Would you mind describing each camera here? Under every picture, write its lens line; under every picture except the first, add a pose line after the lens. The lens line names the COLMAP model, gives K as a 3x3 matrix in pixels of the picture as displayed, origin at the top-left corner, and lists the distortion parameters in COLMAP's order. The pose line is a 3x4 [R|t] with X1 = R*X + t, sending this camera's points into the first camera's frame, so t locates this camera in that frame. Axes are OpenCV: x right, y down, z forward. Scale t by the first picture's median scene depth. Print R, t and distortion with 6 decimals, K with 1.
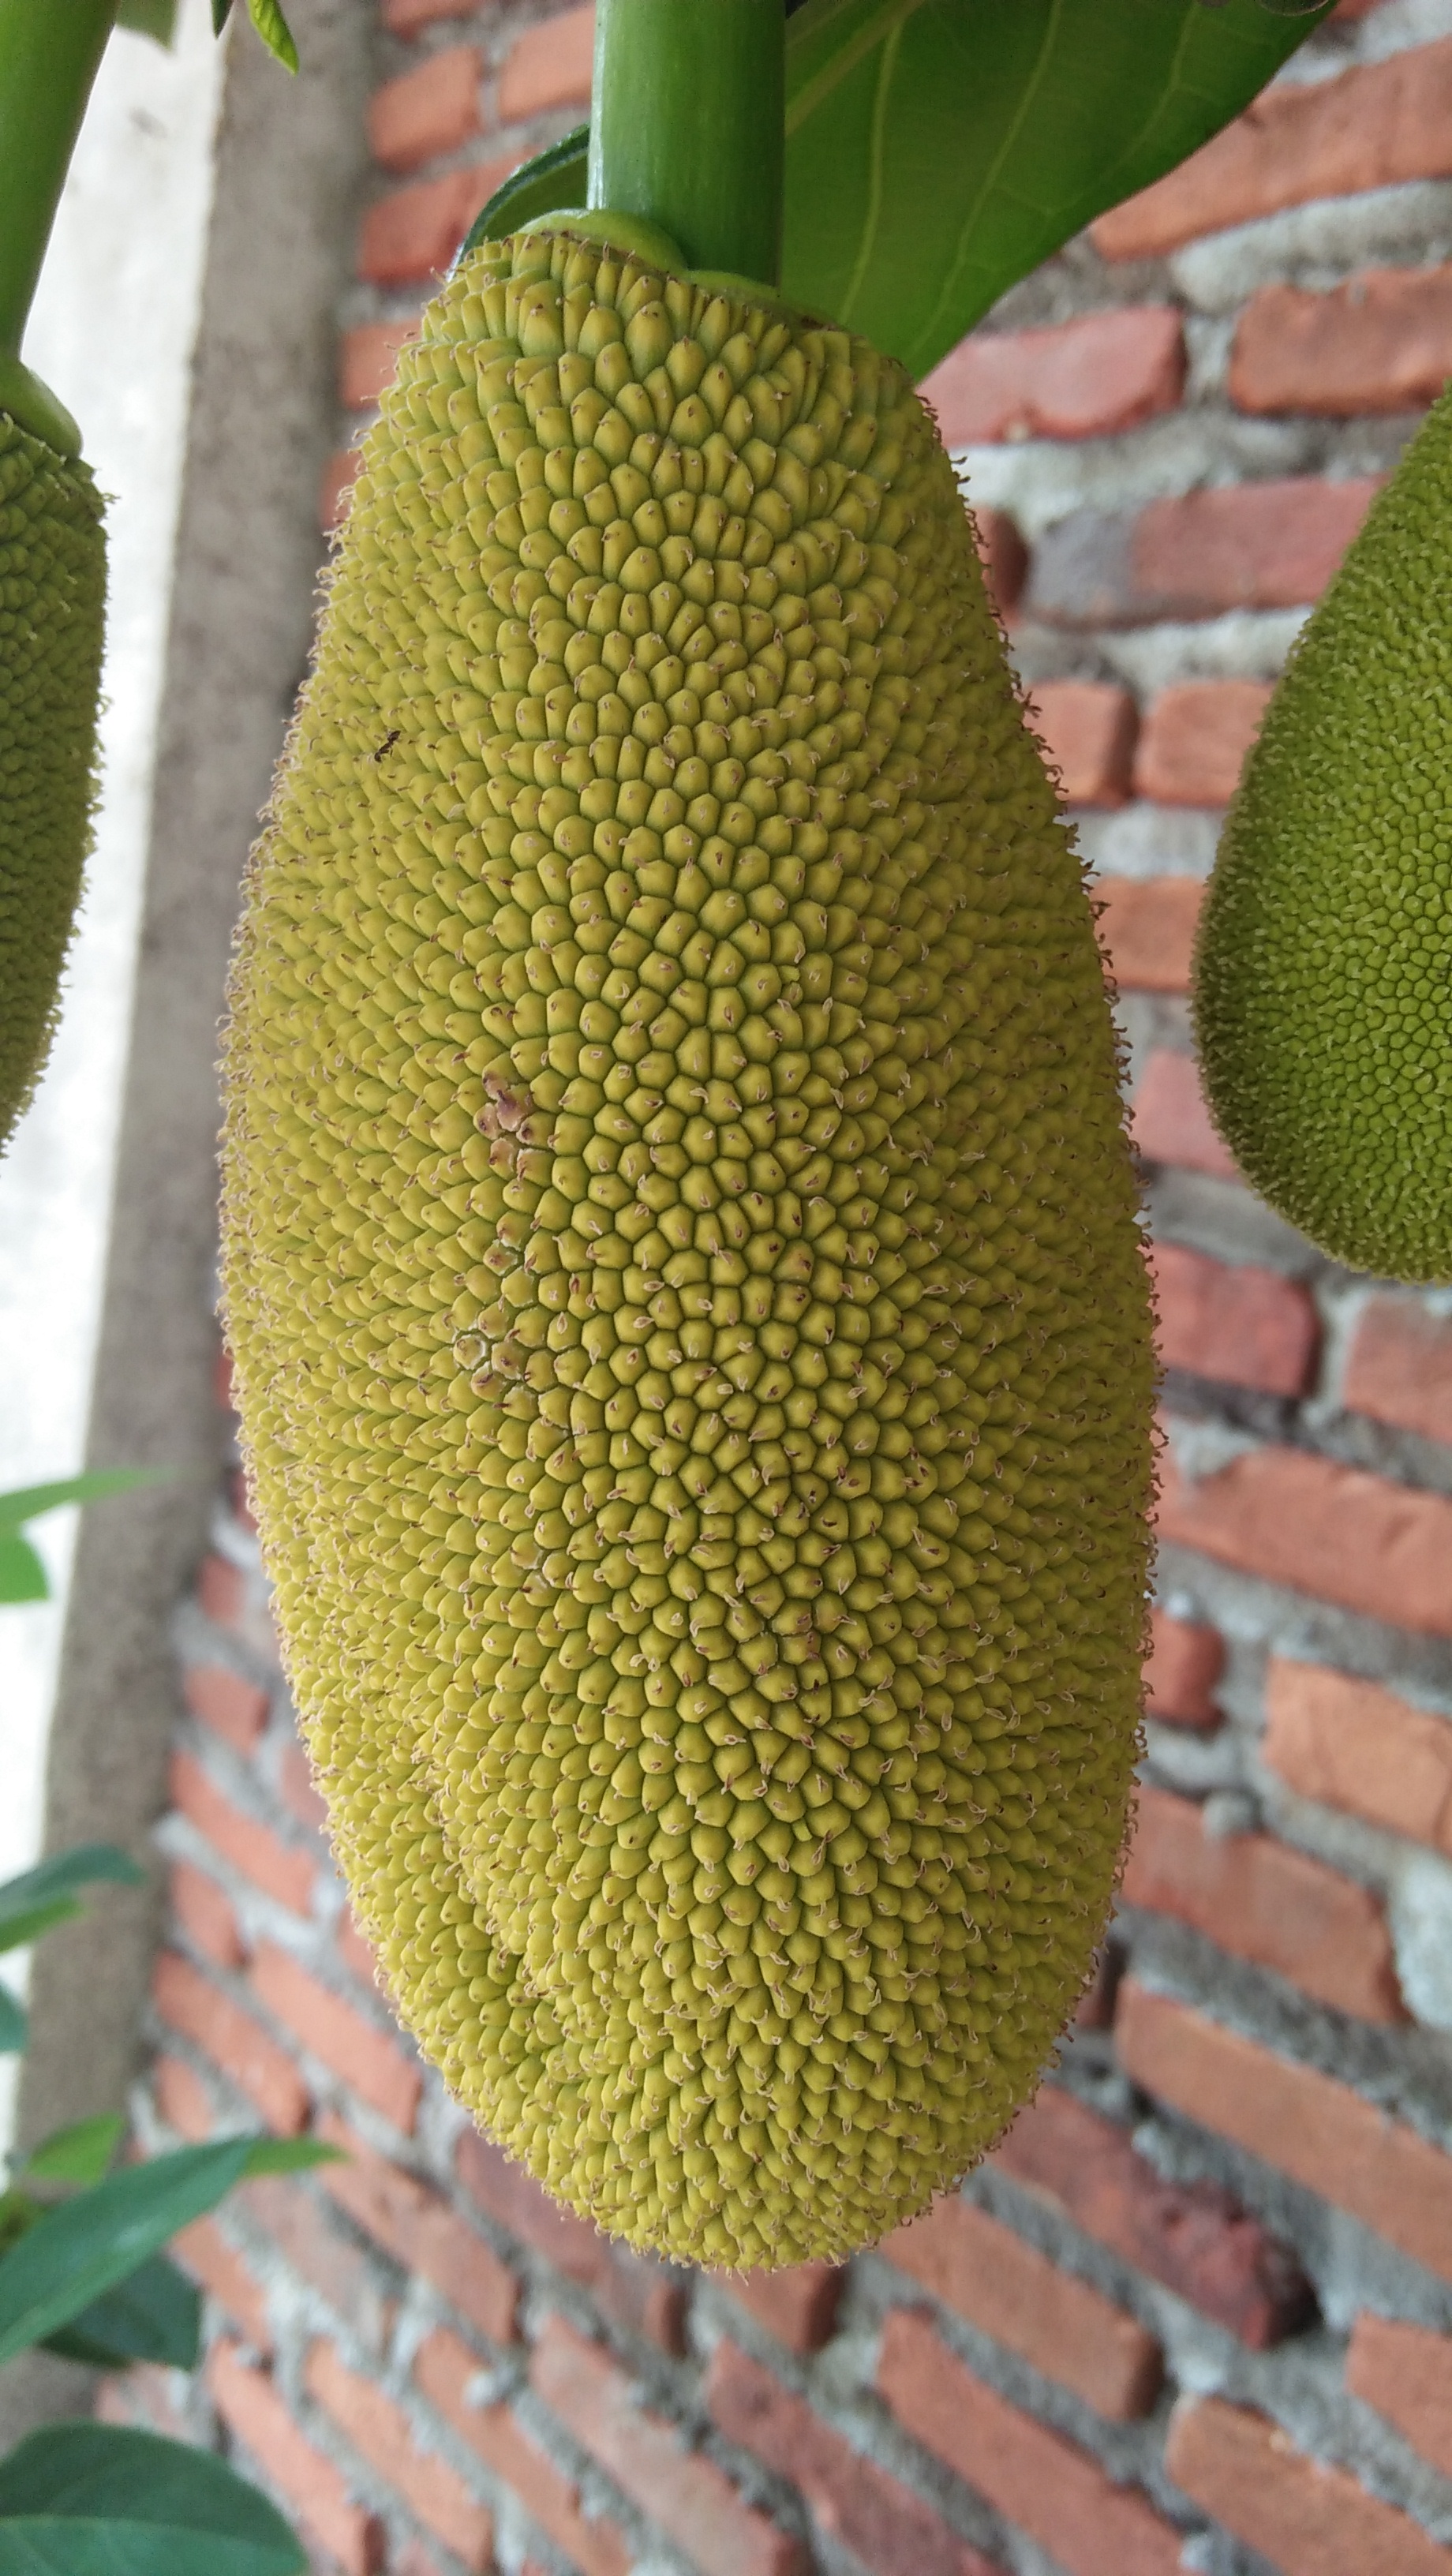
lens RADIAL K [[2130.9, 0, 725.1], [0, 2130.9, 1320.0], [0, 0, 1]] dist [0.097168, -0.189519]
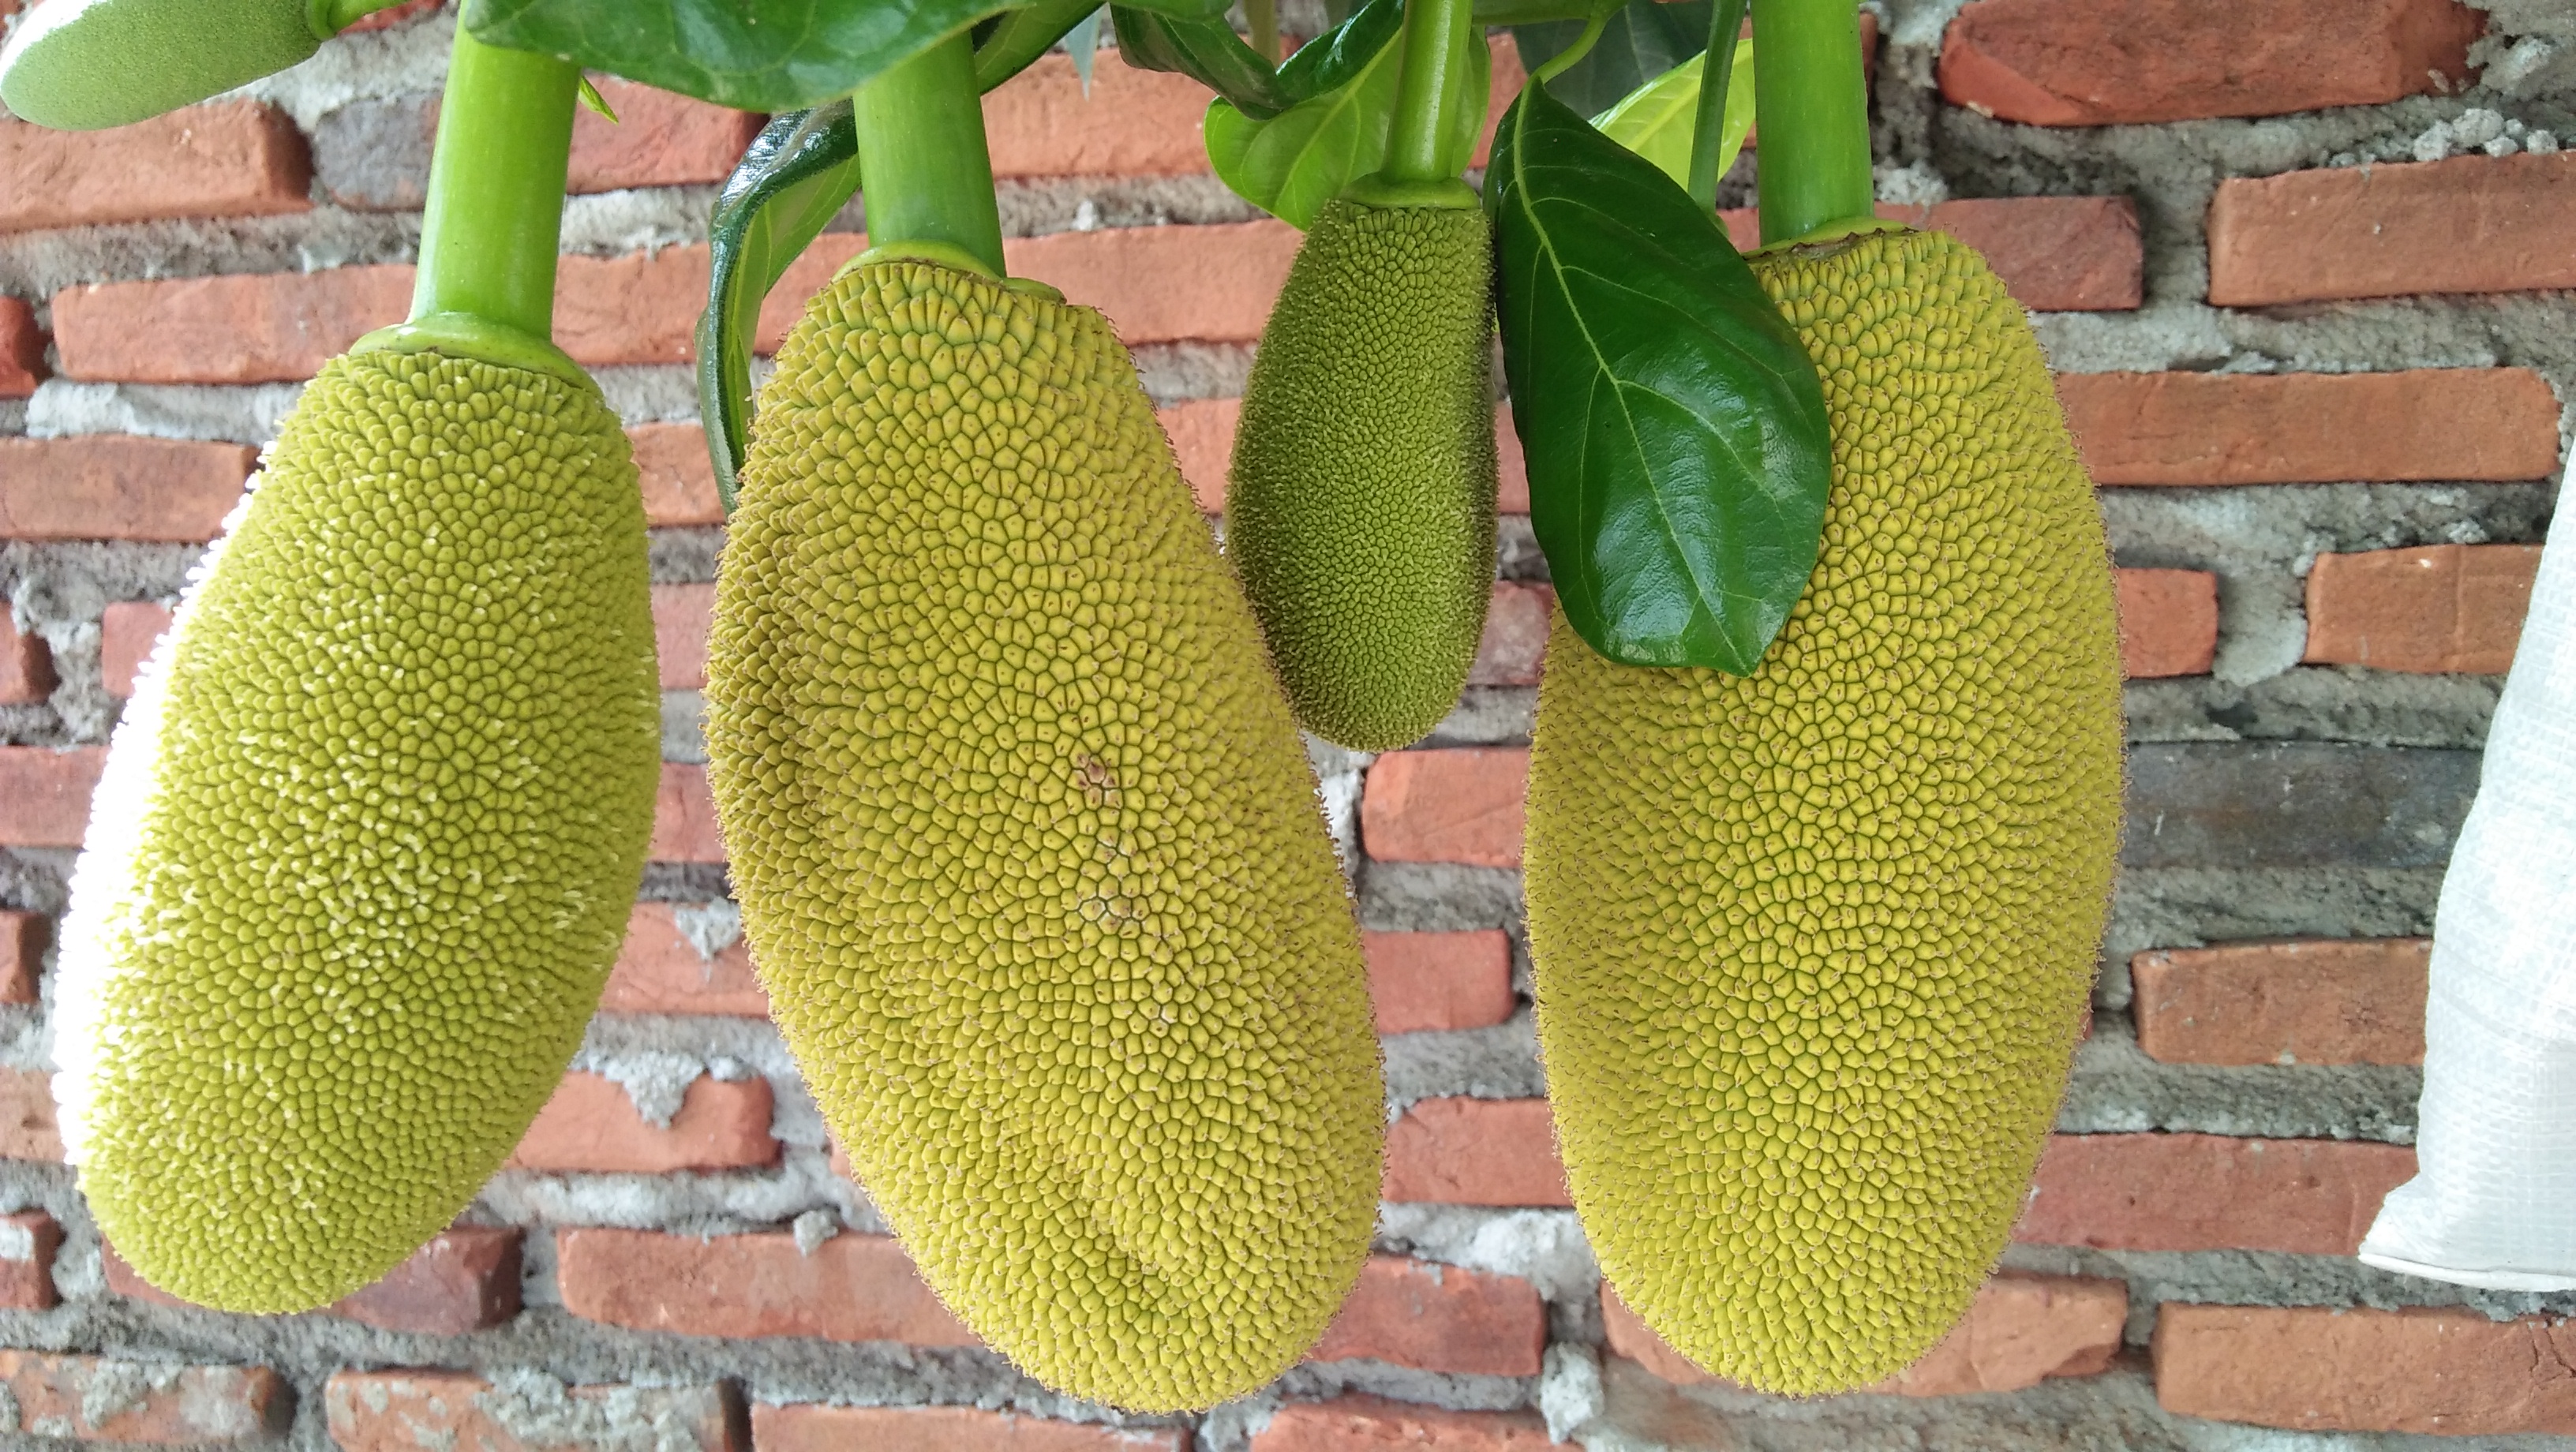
lens RADIAL K [[2130.9, 0, 1288.0], [0, 2130.9, 726.0], [0, 0, 1]] dist [0.097168, -0.189519]
pose [[0.777924, -0.213667, 0.590915, -0.195739], [0.225951, 0.972628, 0.054231, -0.037375], [-0.586328, 0.091330, 0.804909, -0.102045]]
